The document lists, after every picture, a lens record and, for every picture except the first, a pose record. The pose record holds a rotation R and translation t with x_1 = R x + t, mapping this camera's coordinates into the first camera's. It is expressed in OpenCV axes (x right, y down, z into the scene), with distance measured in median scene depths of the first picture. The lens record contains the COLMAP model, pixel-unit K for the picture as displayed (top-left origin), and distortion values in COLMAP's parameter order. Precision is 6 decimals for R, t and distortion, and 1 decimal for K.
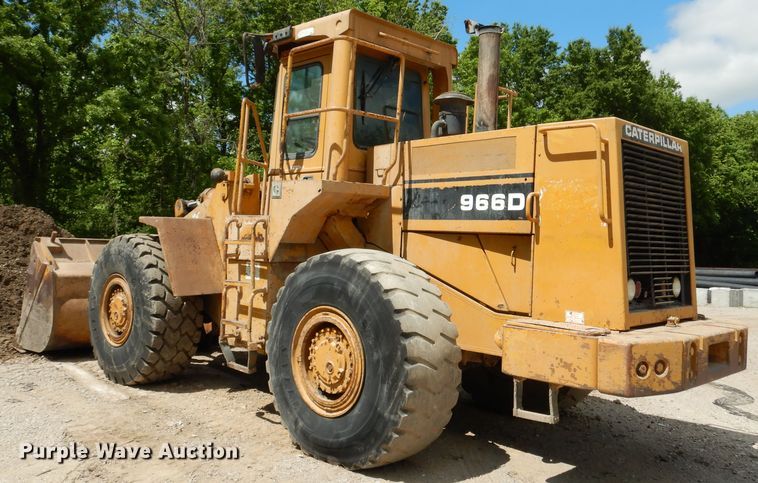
lens RADIAL K [[649.5, 0, 379.0], [0, 649.5, 241.5], [0, 0, 1]] dist [0.003833, 0.003517]
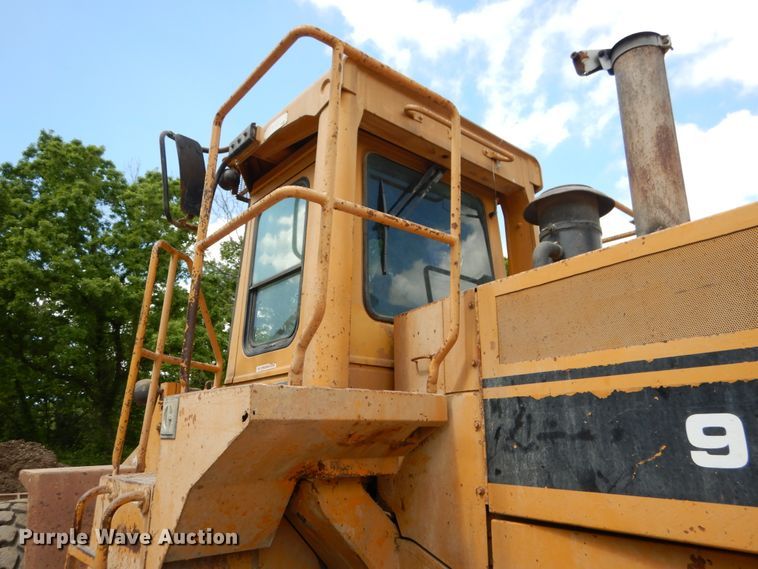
lens RADIAL K [[531.5, 0, 379.0], [0, 531.5, 284.5], [0, 0, 1]] dist [0.044856, 0.001495]
pose [[0.995117, -0.060797, -0.077752, 0.004884], [0.035316, 0.954937, -0.294699, -0.060819], [0.092165, 0.290514, 0.952422, 0.733278]]
